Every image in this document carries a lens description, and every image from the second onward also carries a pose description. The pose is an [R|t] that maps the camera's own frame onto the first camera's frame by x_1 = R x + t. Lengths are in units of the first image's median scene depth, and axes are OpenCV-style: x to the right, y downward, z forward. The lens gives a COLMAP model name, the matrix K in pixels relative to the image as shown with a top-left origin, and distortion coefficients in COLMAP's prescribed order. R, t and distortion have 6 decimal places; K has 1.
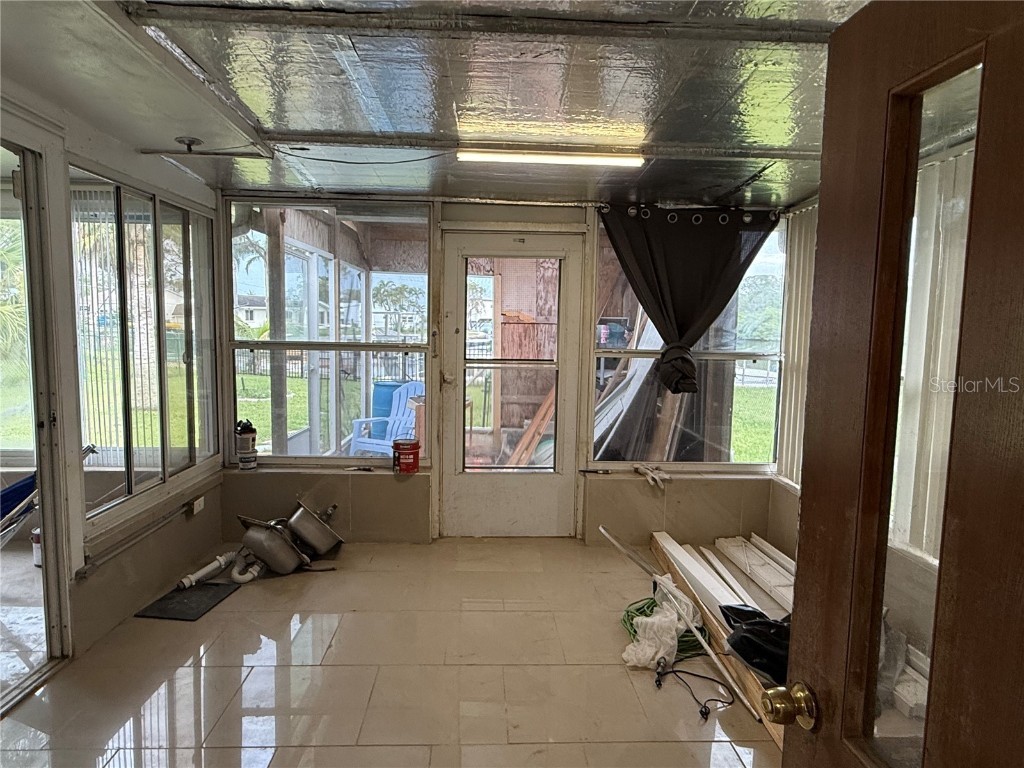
lens RADIAL K [[640.2, 0, 504.5], [0, 640.2, 383.3], [0, 0, 1]] dist [-0.001011, 0.001928]
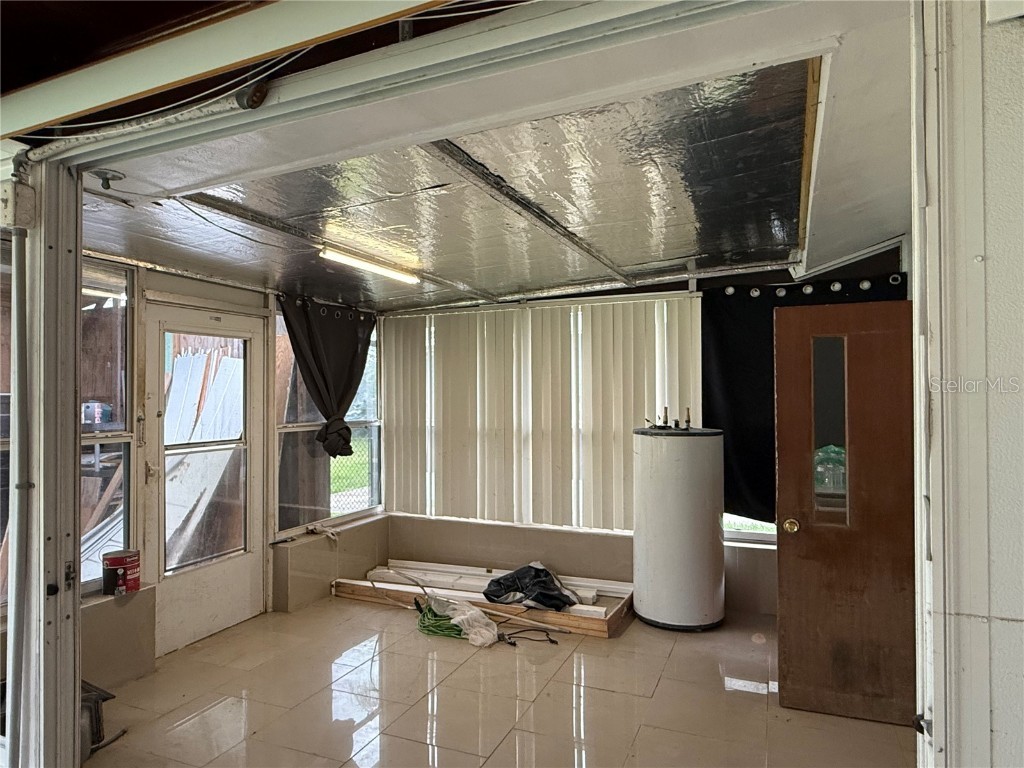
lens RADIAL K [[640.2, 0, 502.4], [0, 640.2, 388.8], [0, 0, 1]] dist [-0.001011, 0.001928]
pose [[0.437480, -0.011353, 0.899156, -0.658356], [0.099950, 0.994338, -0.036076, -0.038103], [-0.893656, 0.105653, 0.436138, 0.195030]]
